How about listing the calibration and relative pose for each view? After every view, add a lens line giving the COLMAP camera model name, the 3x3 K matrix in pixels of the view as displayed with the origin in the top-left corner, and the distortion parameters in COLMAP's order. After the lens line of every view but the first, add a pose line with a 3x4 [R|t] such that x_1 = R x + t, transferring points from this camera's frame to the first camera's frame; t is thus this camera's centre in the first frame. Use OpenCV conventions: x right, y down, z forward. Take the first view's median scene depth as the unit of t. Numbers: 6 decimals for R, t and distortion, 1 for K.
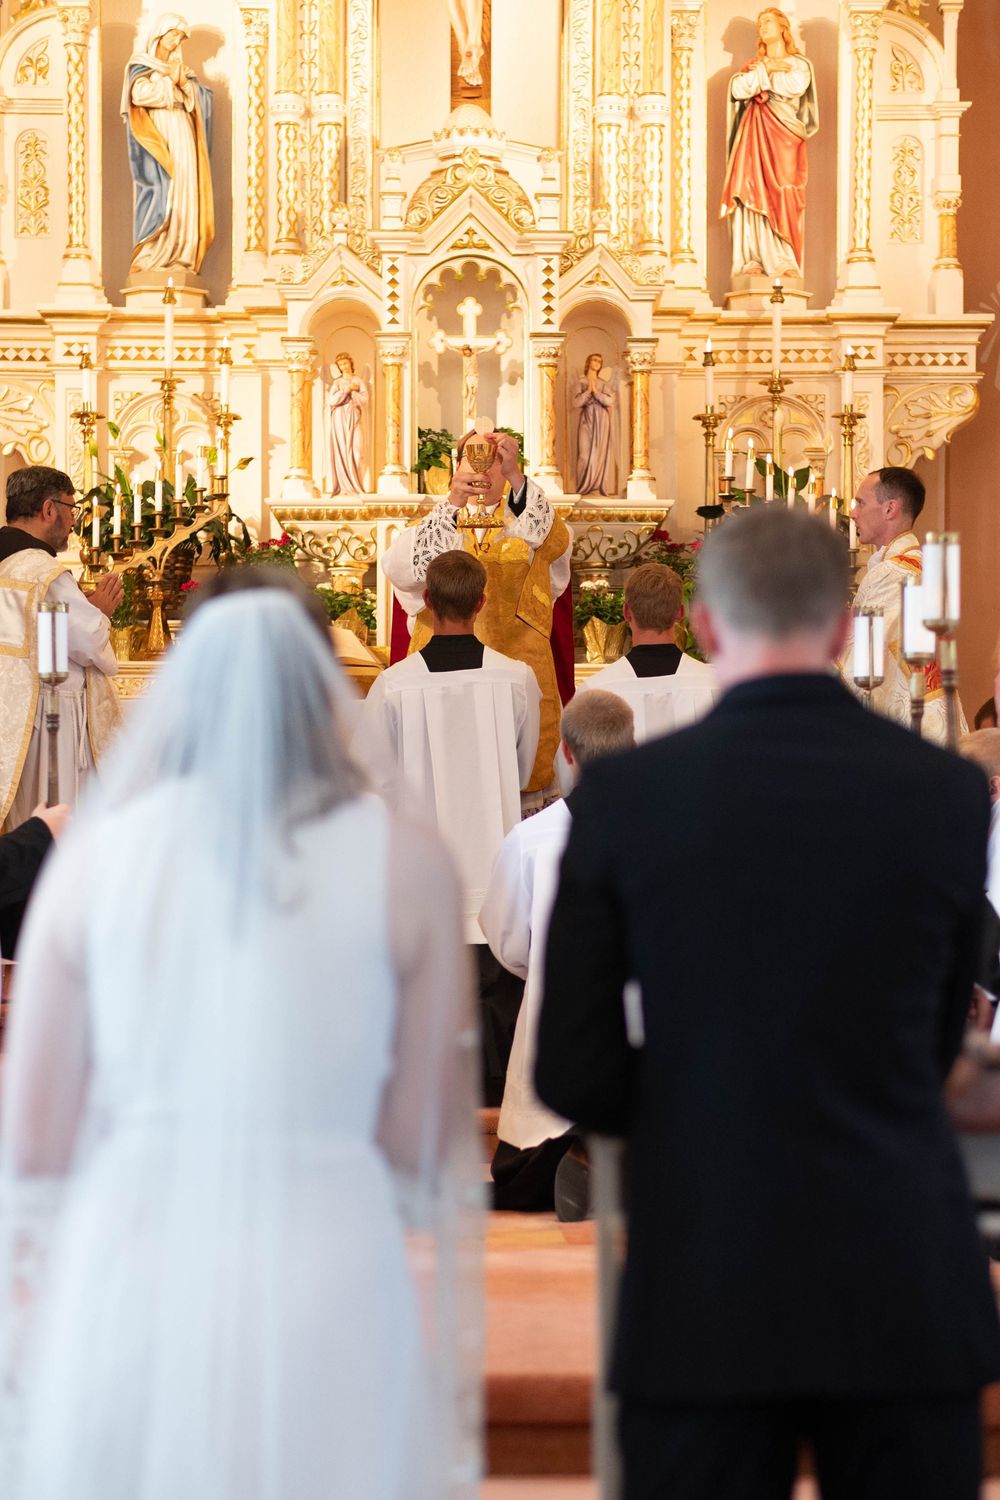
lens RADIAL K [[3602.7, 0, 488.2], [0, 3602.7, 742.9], [0, 0, 1]] dist [1.288177, 0.311825]
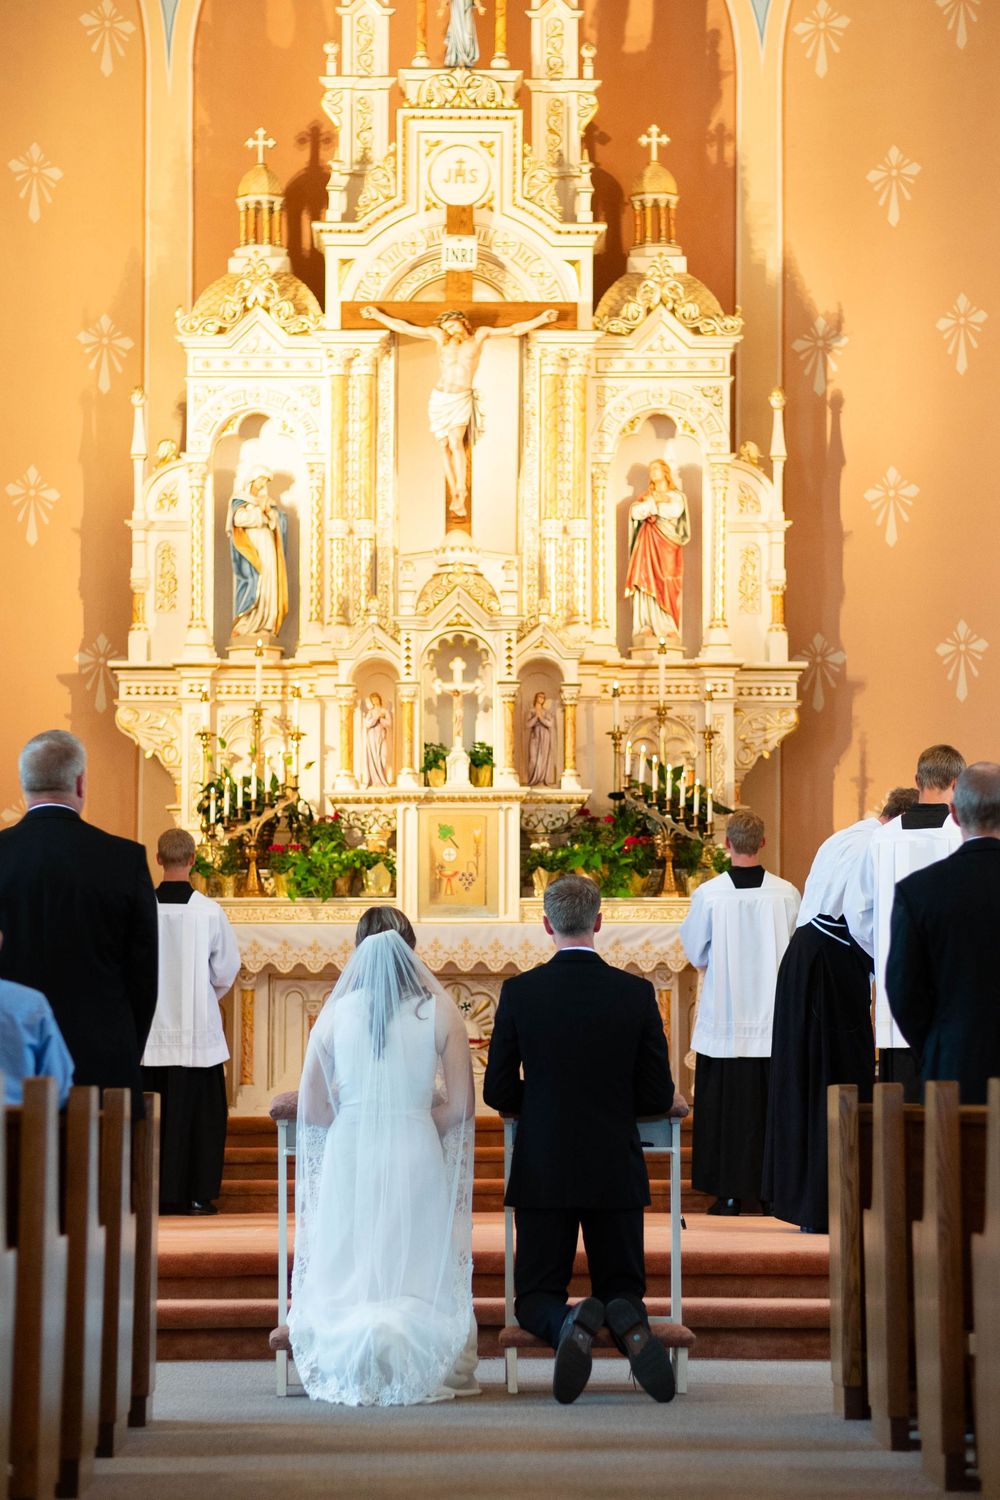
lens RADIAL K [[3602.7, 0, 488.2], [0, 3602.7, 742.9], [0, 0, 1]] dist [1.288177, 0.311825]
pose [[0.999994, -0.000857, 0.003372, 0.002342], [0.001020, 0.998810, -0.048764, -0.011713], [-0.003326, 0.048767, 0.998805, -0.468130]]
